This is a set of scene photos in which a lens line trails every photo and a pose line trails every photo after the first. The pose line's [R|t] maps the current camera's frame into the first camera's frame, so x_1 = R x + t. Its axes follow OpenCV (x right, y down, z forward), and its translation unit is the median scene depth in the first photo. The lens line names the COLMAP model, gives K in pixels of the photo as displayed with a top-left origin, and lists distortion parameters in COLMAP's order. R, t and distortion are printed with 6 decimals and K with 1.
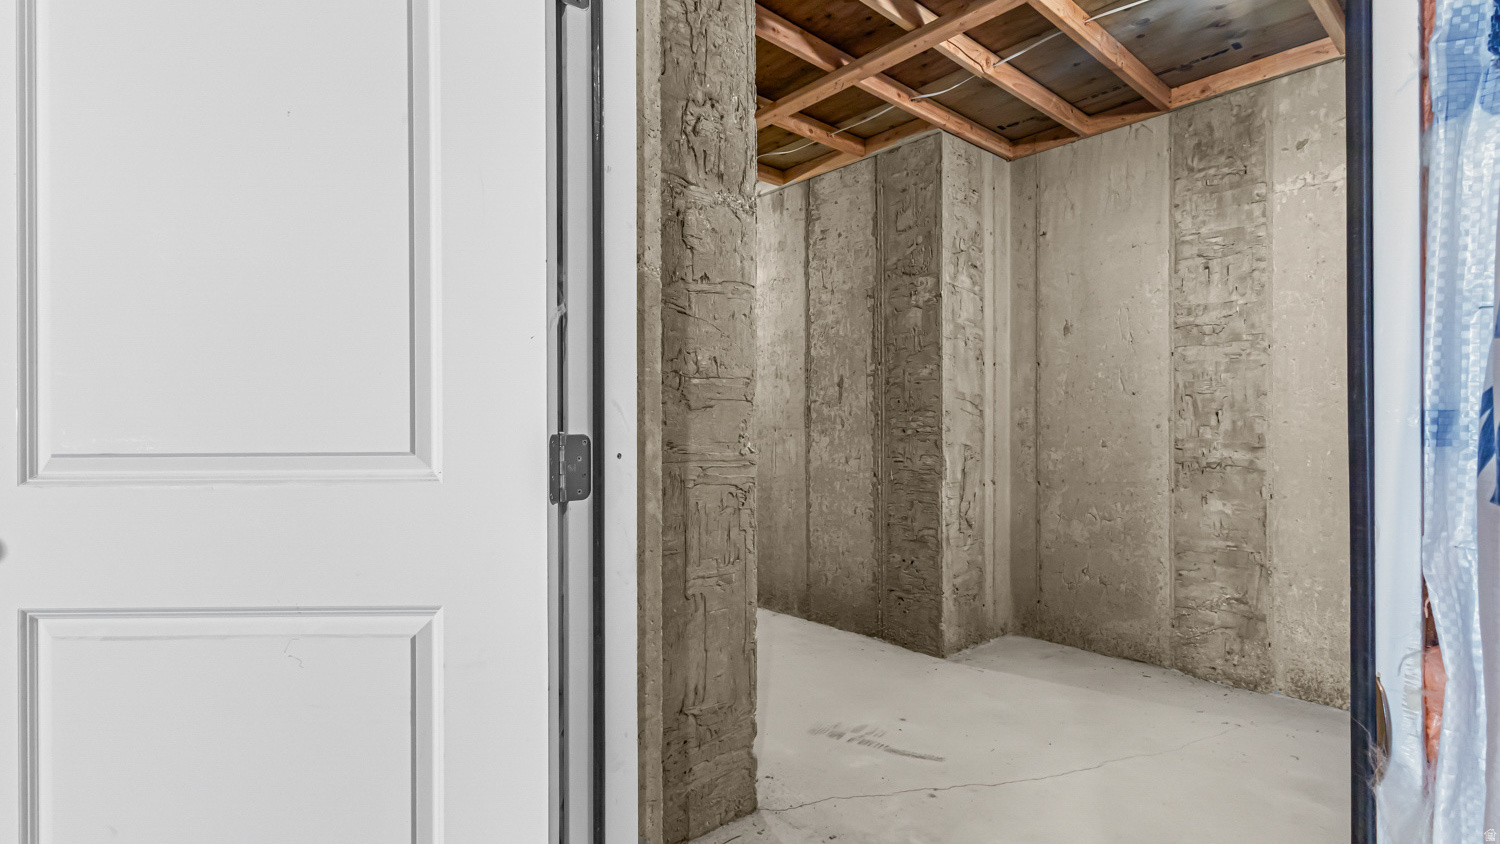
lens RADIAL K [[708.3, 0, 752.2], [0, 708.3, 430.5], [0, 0, 1]] dist [-0.002182, 0.003600]
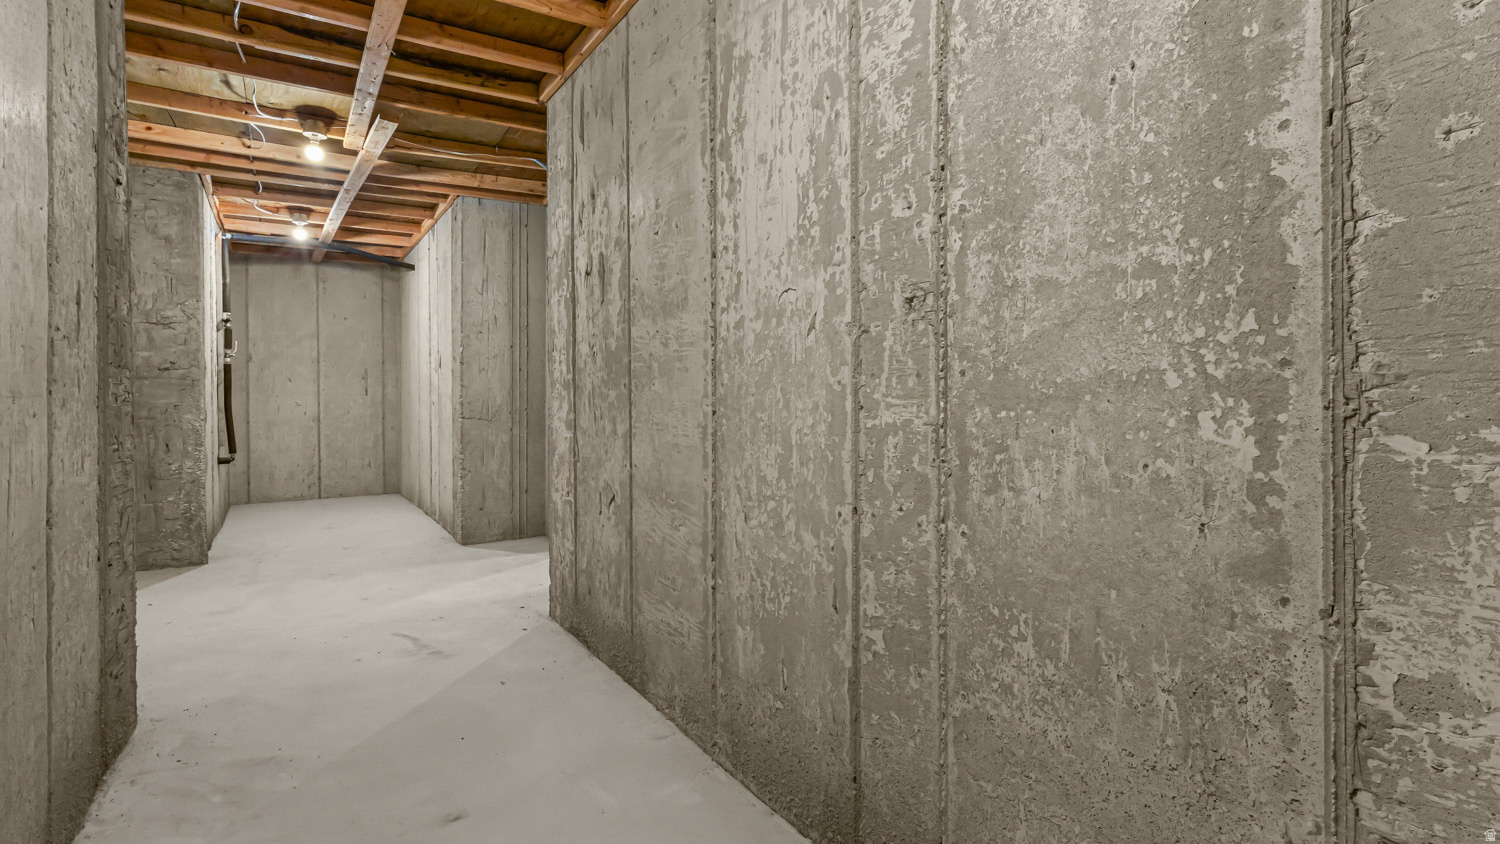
lens RADIAL K [[708.3, 0, 707.2], [0, 708.3, 389.1], [0, 0, 1]] dist [-0.002182, 0.003600]
pose [[-0.980289, 0.010499, 0.197291, -0.373871], [0.010599, 0.999944, -0.000549, -0.002257], [-0.197285, 0.001553, -0.980345, 1.376523]]
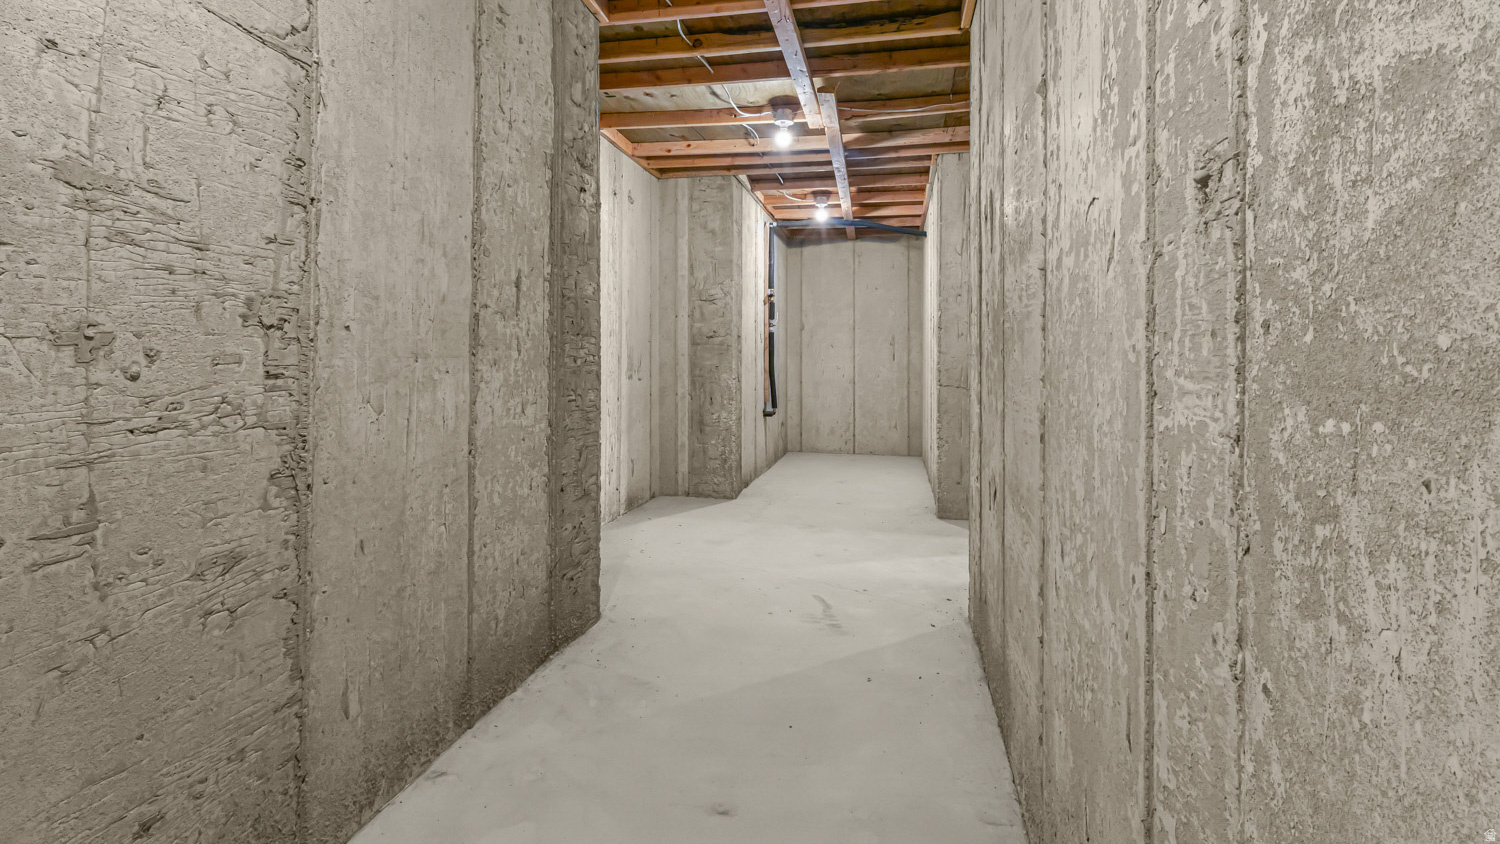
lens RADIAL K [[708.3, 0, 747.1], [0, 708.3, 348.5], [0, 0, 1]] dist [-0.002182, 0.003600]
pose [[-0.591712, 0.010255, 0.806084, -0.481558], [-0.001397, 0.999905, -0.013746, -0.001970], [-0.806148, -0.009260, -0.591642, 1.200673]]
